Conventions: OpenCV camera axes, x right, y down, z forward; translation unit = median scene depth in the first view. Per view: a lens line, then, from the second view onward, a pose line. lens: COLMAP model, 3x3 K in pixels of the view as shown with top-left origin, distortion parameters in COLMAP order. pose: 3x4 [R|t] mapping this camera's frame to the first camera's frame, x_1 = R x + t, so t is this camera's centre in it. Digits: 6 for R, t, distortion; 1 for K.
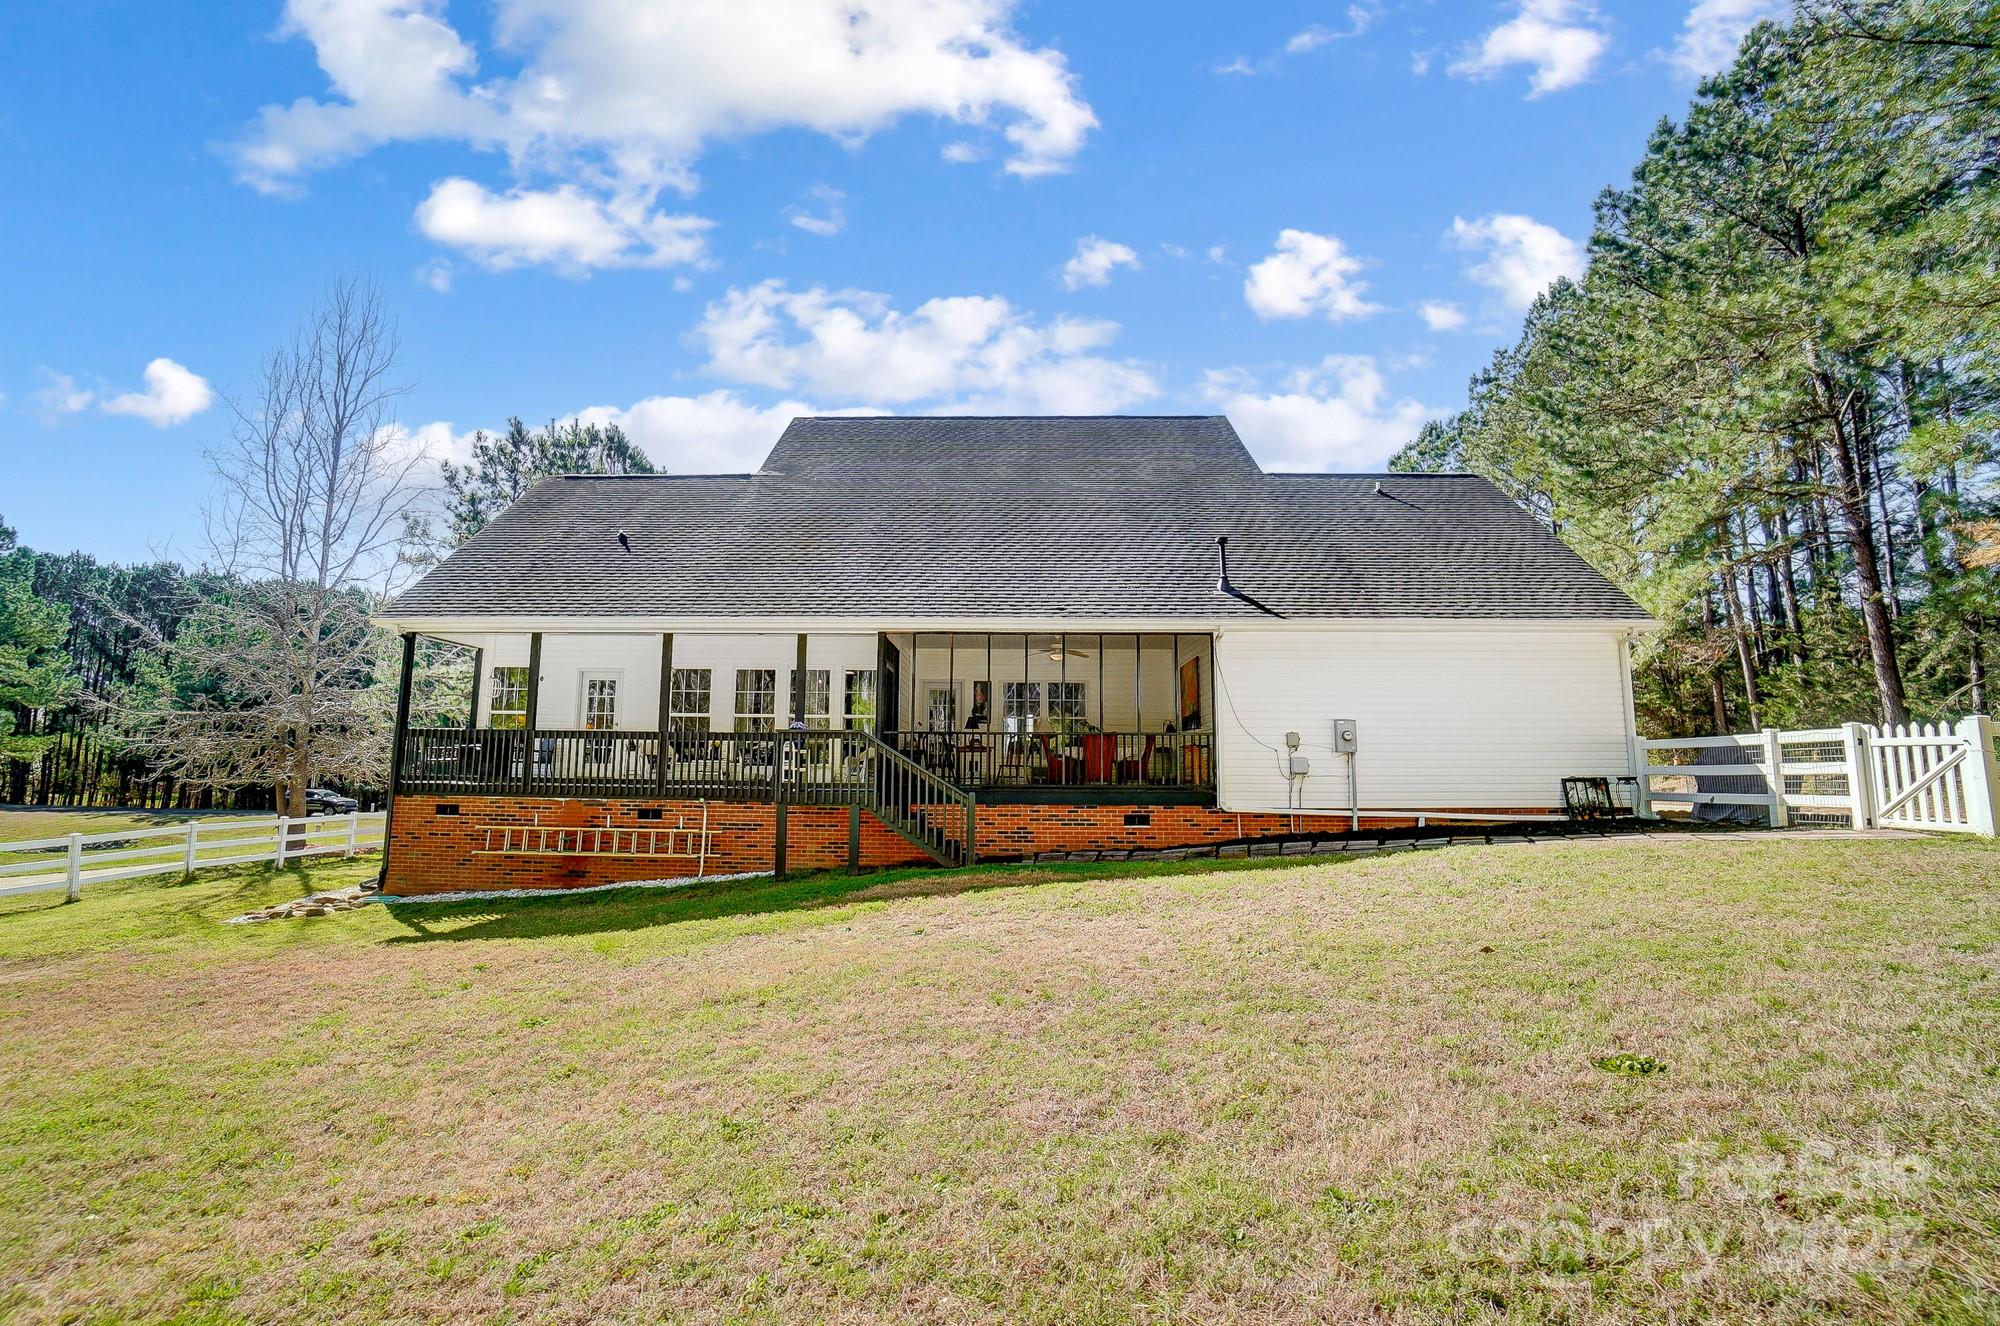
lens RADIAL K [[904.2, 0, 1000.7], [0, 904.2, 648.2], [0, 0, 1]] dist [-0.054797, 0.021251]
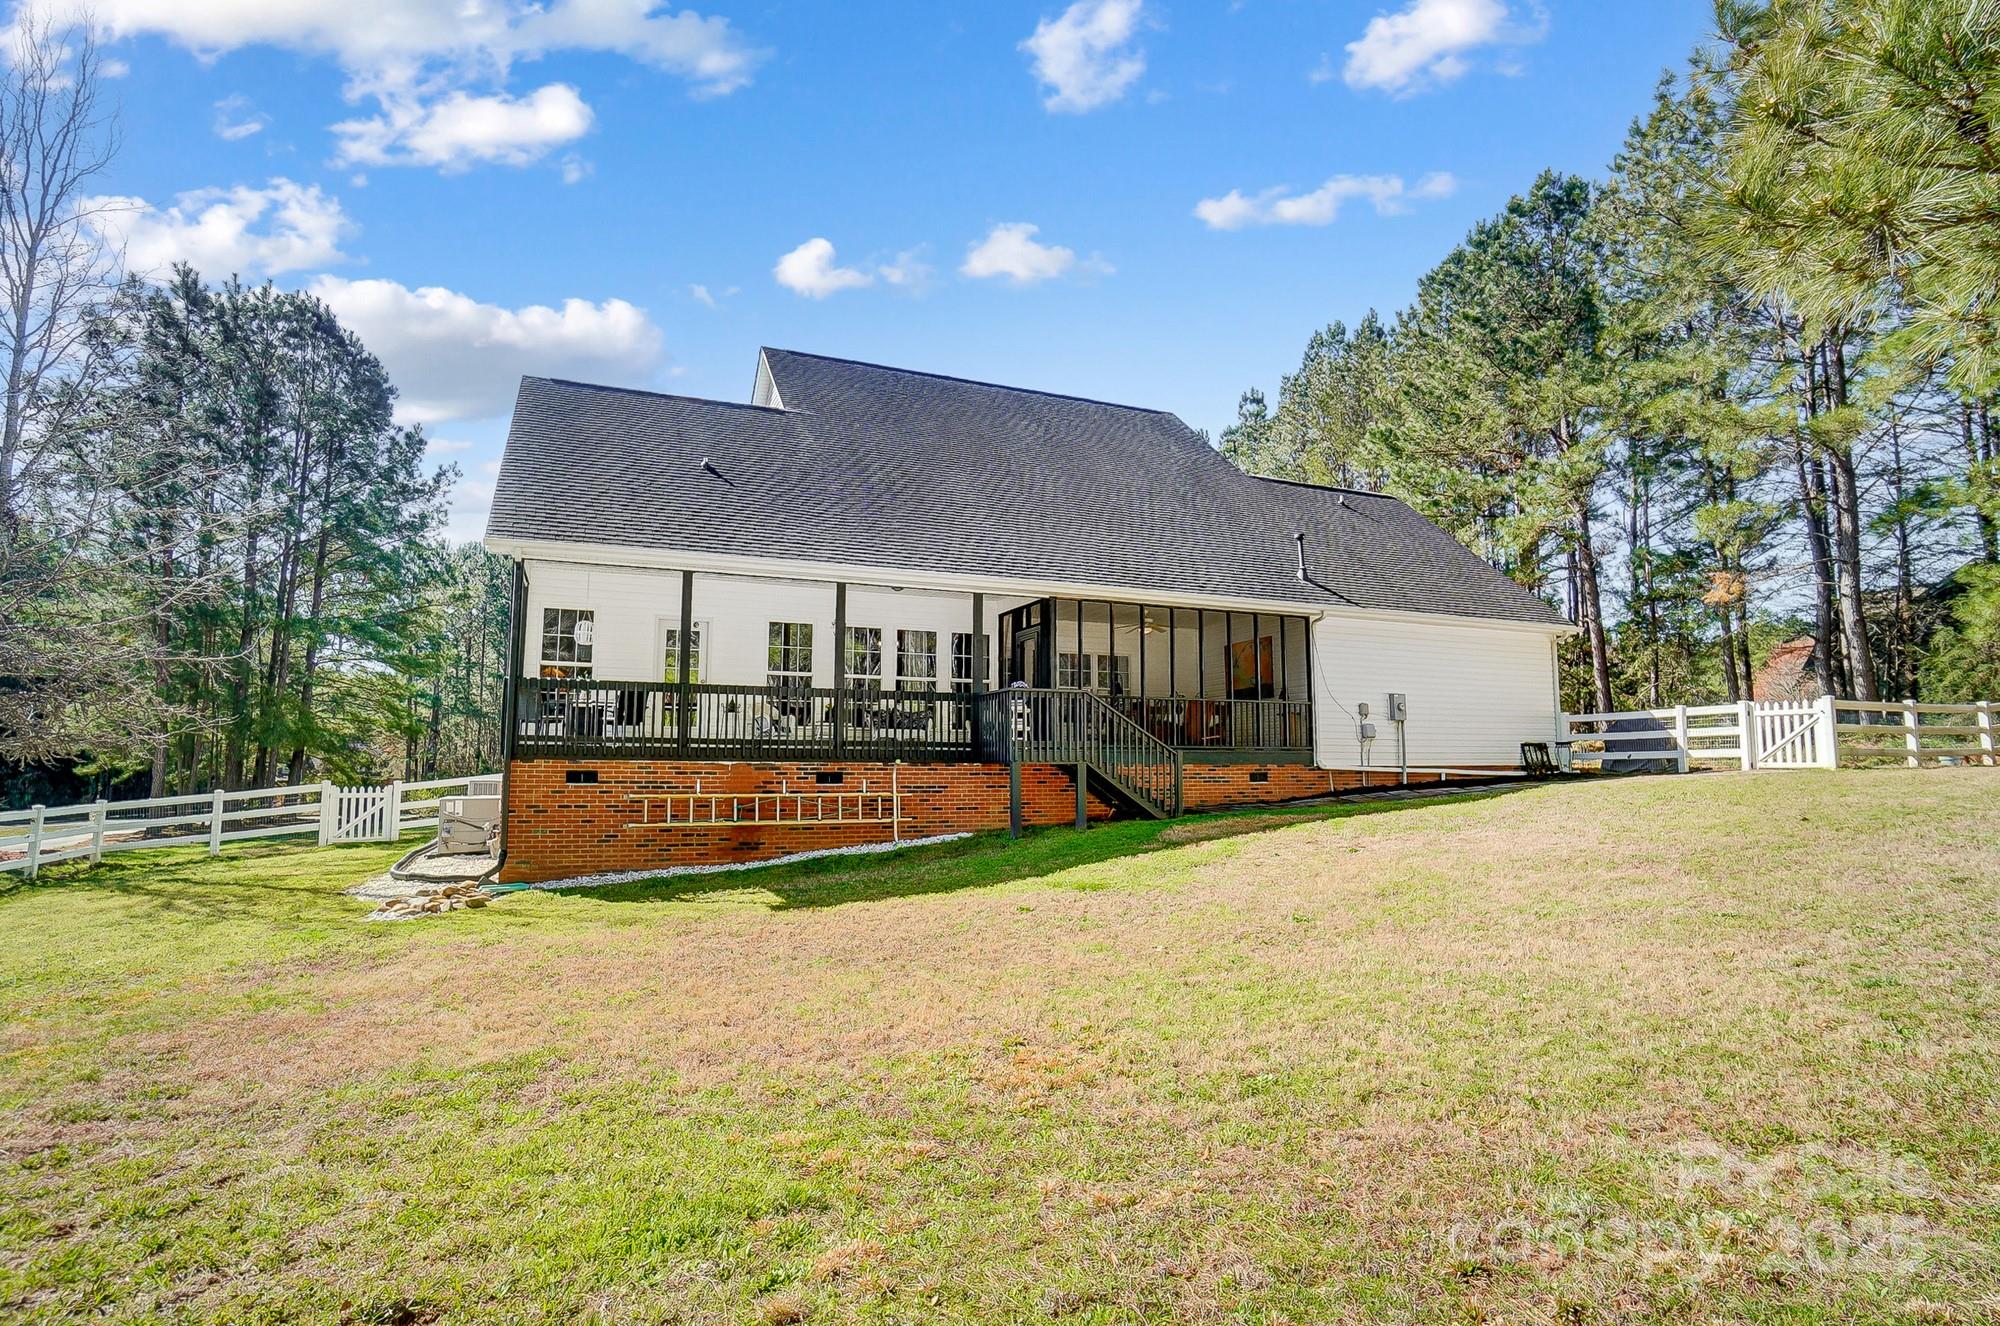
lens RADIAL K [[985.4, 0, 1041.0], [0, 985.4, 653.0], [0, 0, 1]] dist [-0.033245, 0.000867]
pose [[0.906216, 0.041510, 0.420773, -0.627642], [-0.051344, 0.998608, 0.012067, 0.033602], [-0.419686, -0.032540, 0.907086, -0.005758]]
